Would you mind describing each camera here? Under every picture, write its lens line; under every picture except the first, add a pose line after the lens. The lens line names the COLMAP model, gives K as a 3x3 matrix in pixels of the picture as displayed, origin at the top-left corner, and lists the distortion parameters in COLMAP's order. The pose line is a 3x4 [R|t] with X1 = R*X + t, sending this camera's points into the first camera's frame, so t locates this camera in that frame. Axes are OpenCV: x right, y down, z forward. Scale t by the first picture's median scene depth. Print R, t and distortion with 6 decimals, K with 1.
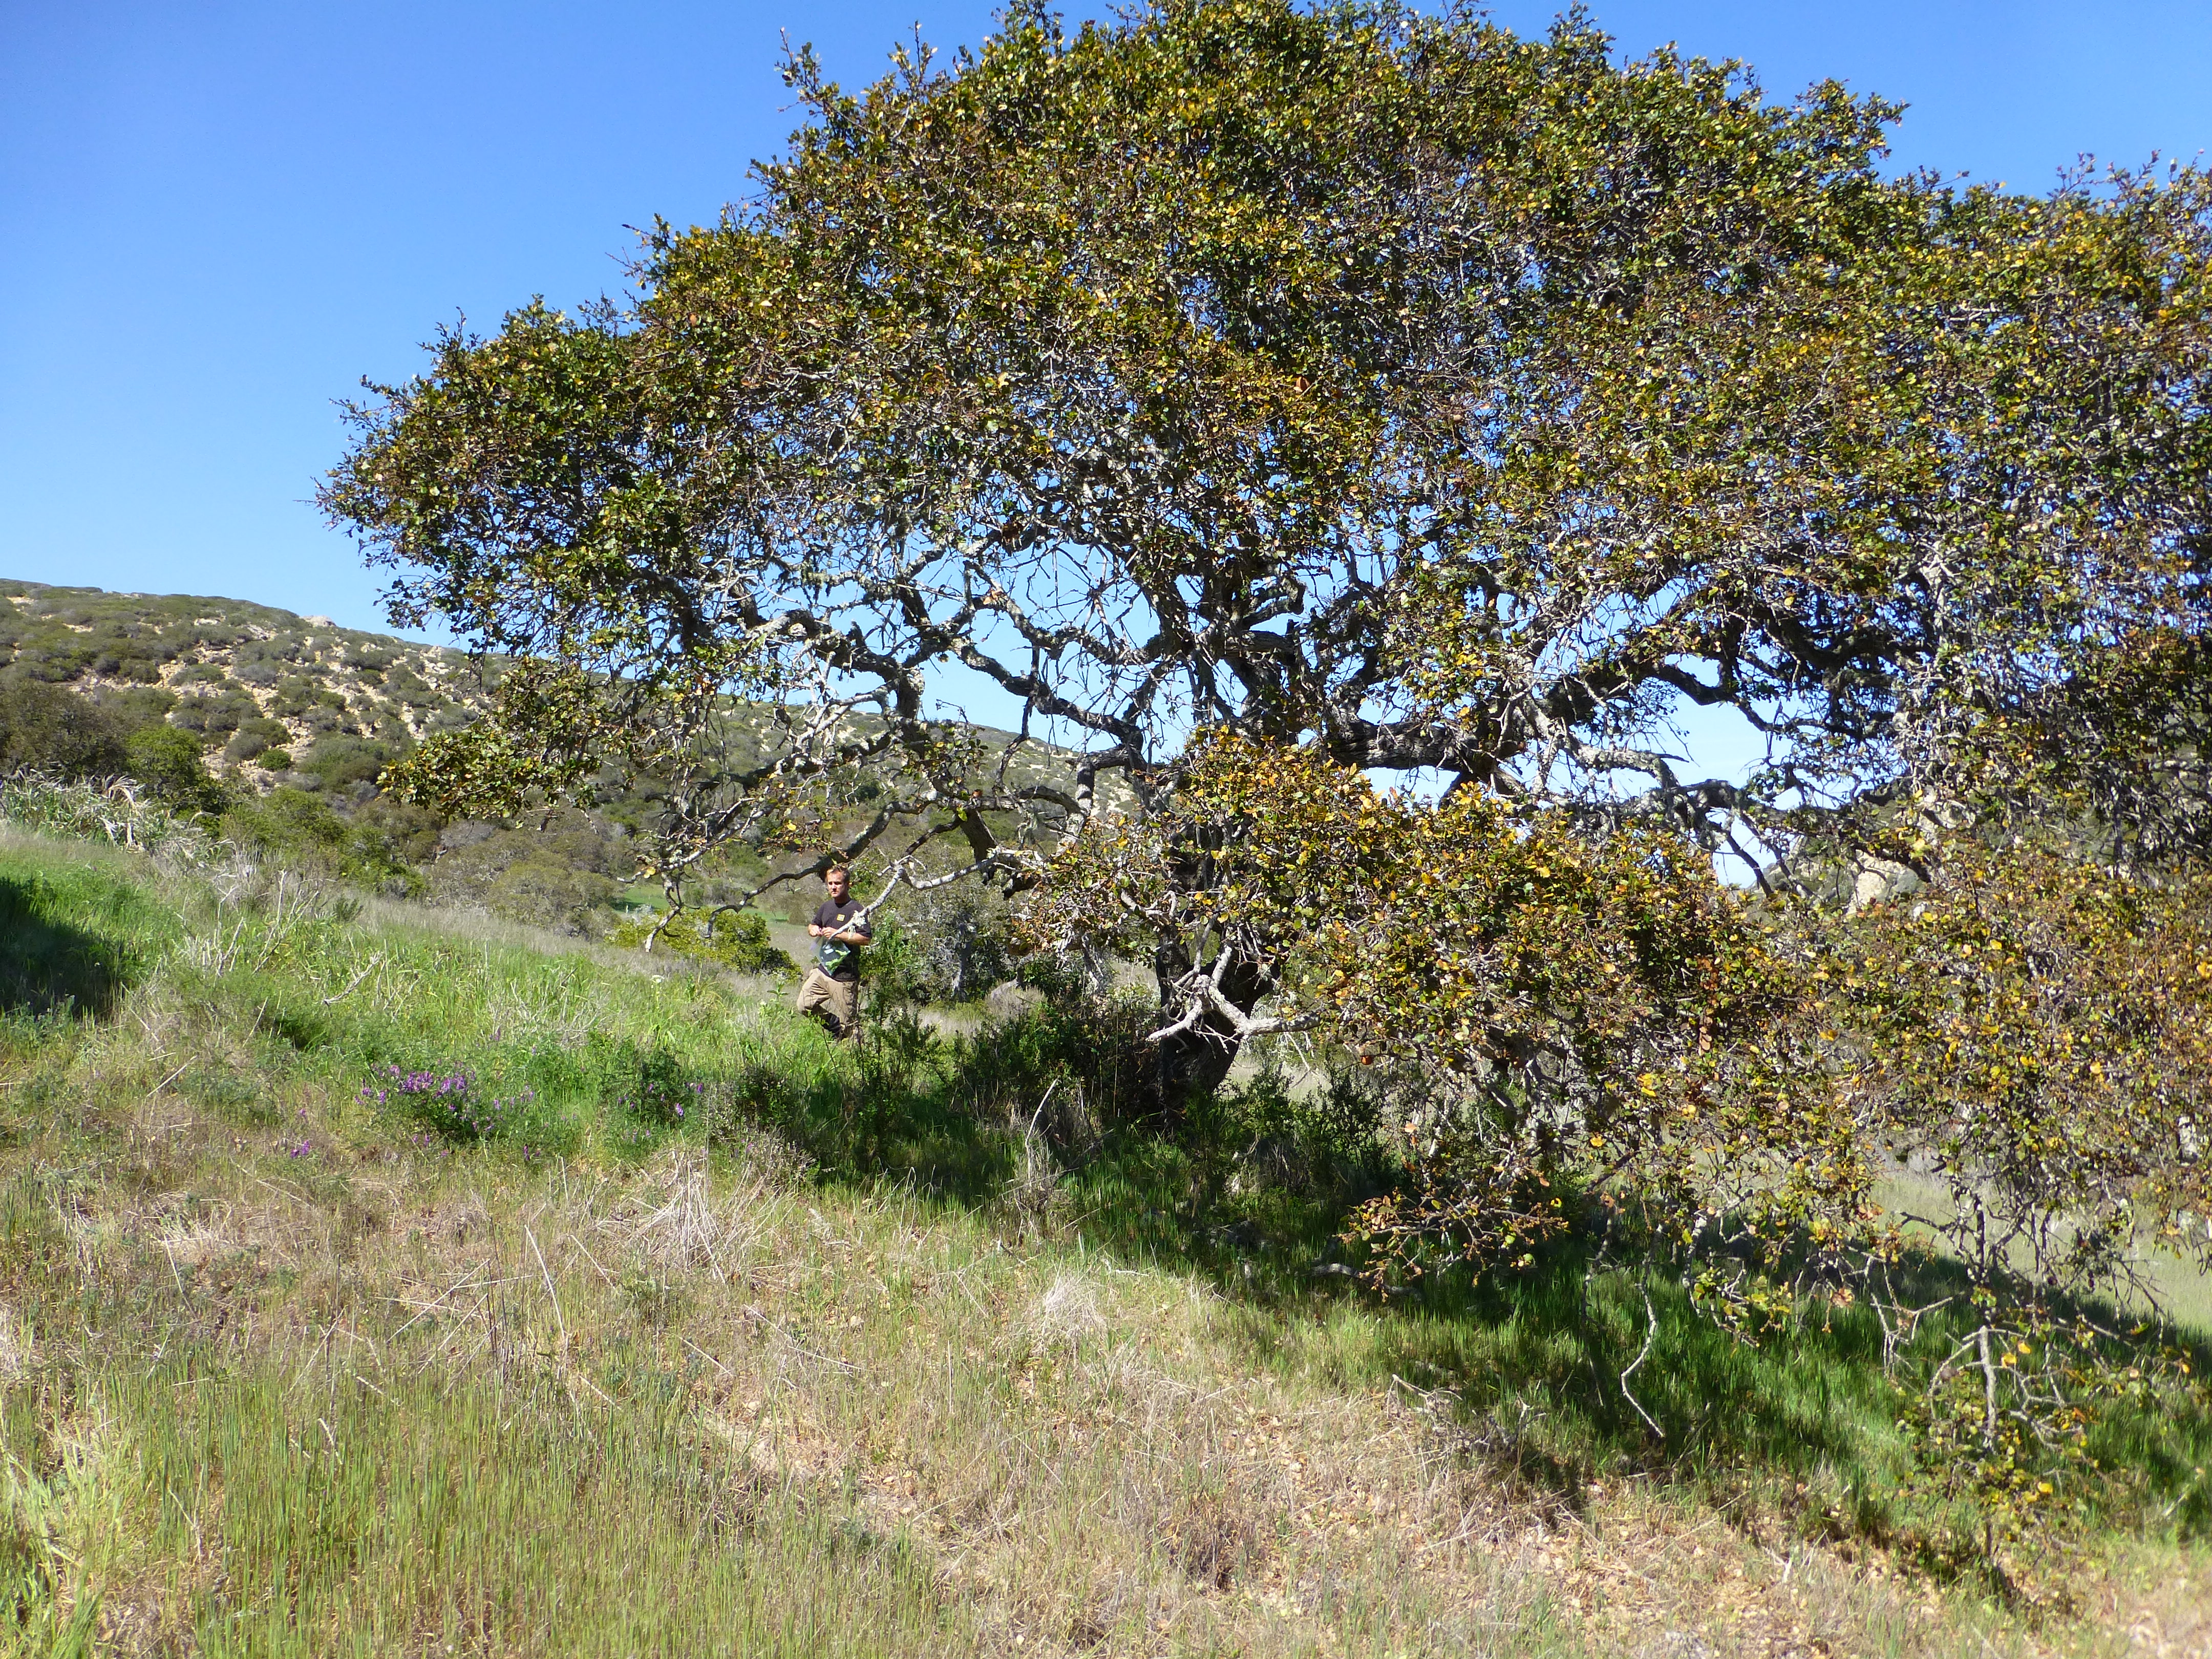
lens RADIAL K [[1604.3, 0, 1106.0], [0, 1604.3, 829.5], [0, 0, 1]] dist [-0.024861, 0.008881]
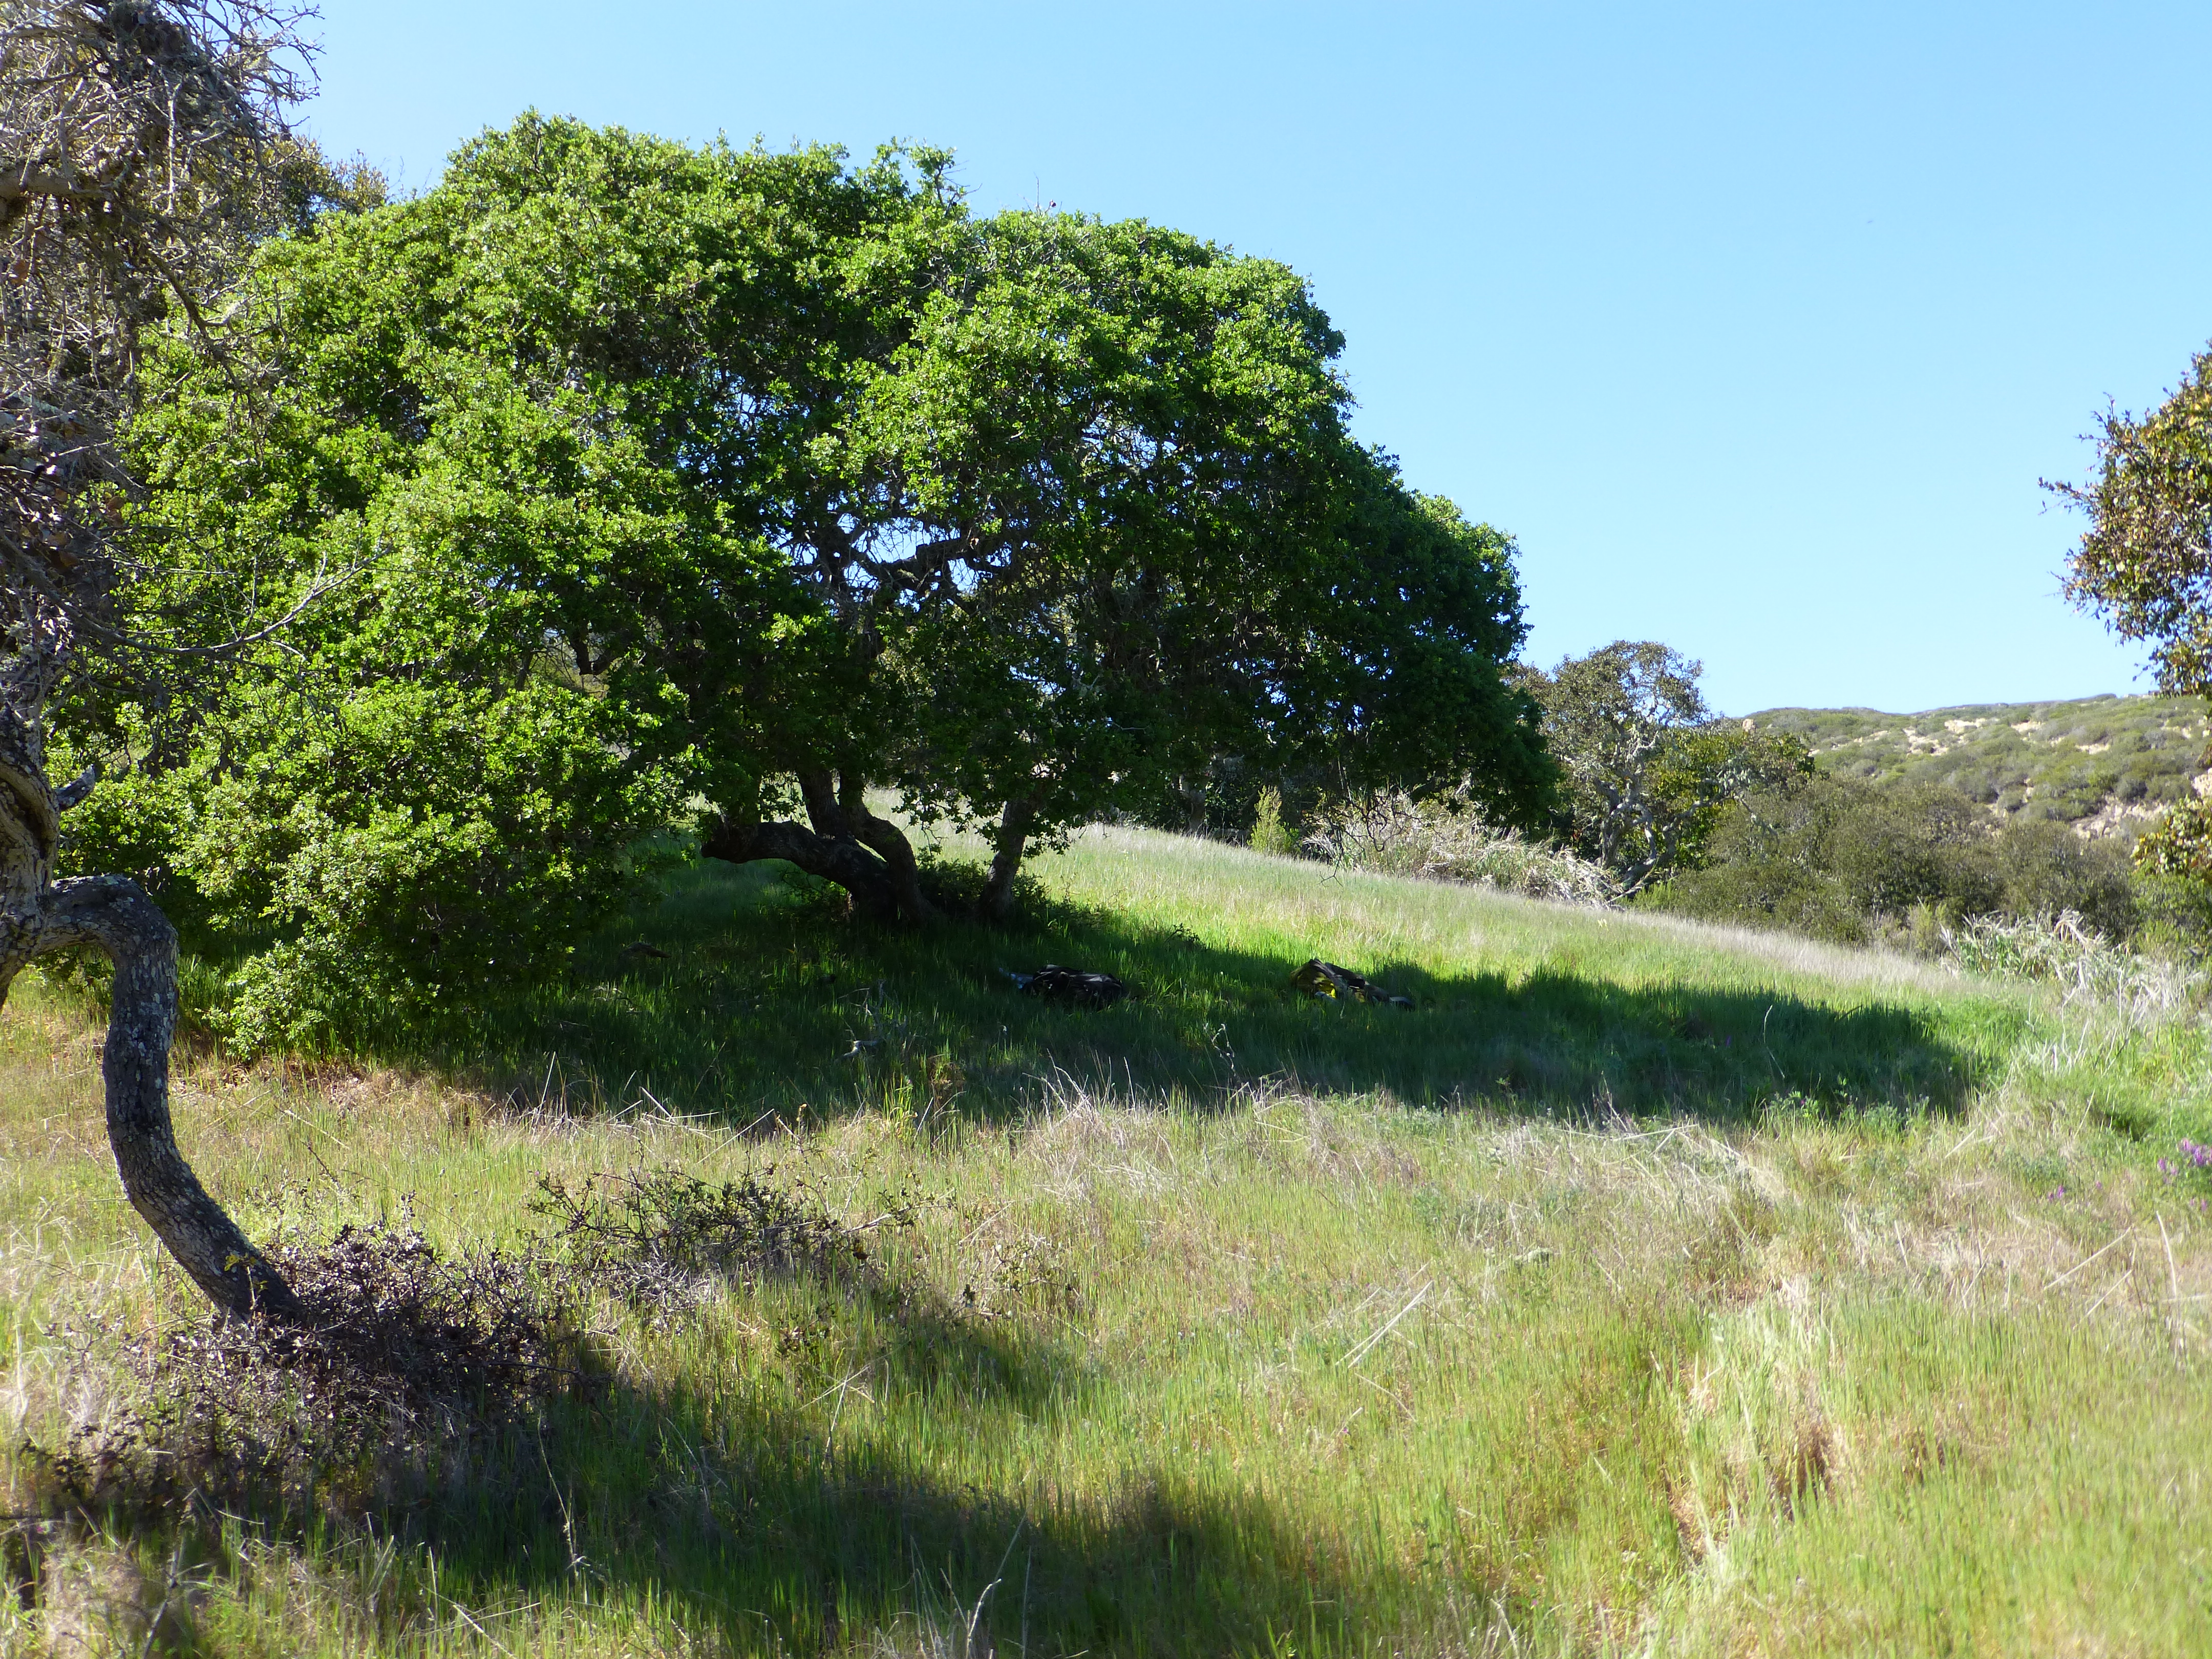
lens RADIAL K [[2198.1, 0, 1106.0], [0, 2198.1, 829.5], [0, 0, 1]] dist [-0.001187, -0.001356]
pose [[0.530912, -0.141608, -0.835512, 0.314120], [0.081524, 0.989901, -0.115972, 0.053773], [0.843497, -0.006544, 0.537095, -0.252125]]
